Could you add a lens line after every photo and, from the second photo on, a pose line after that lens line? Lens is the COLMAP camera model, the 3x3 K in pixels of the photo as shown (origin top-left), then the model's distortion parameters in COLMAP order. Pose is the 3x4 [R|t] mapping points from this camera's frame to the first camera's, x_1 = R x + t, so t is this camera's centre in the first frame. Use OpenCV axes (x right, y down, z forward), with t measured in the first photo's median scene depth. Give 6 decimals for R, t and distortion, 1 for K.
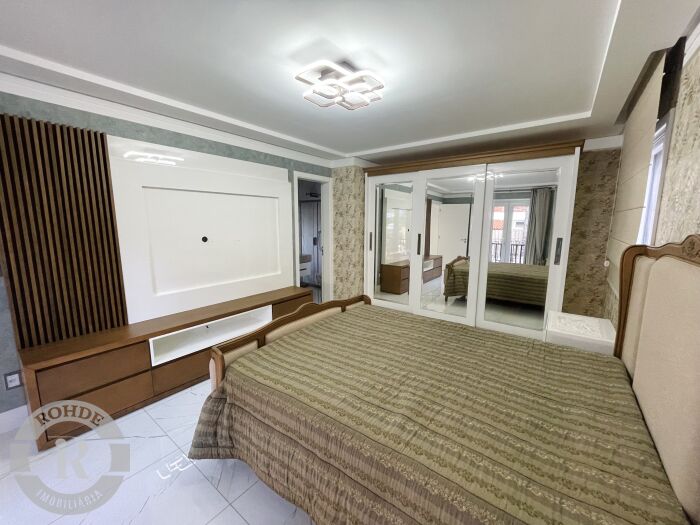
lens RADIAL K [[282.2, 0, 350.6], [0, 282.2, 261.1], [0, 0, 1]] dist [-0.001852, -0.000181]
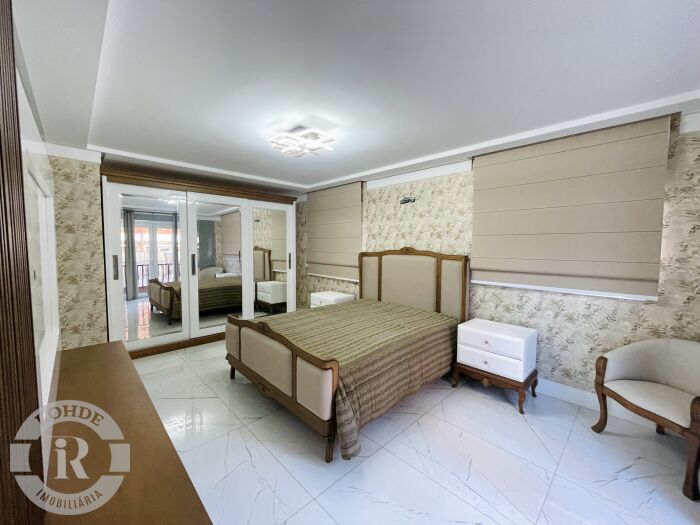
lens RADIAL K [[282.2, 0, 350.6], [0, 282.2, 262.8], [0, 0, 1]] dist [-0.001852, -0.000181]
pose [[0.144805, -0.063827, 0.987399, -0.594569], [0.130074, 0.990485, 0.044951, -0.036567], [-0.980873, 0.121926, 0.151729, 0.282407]]
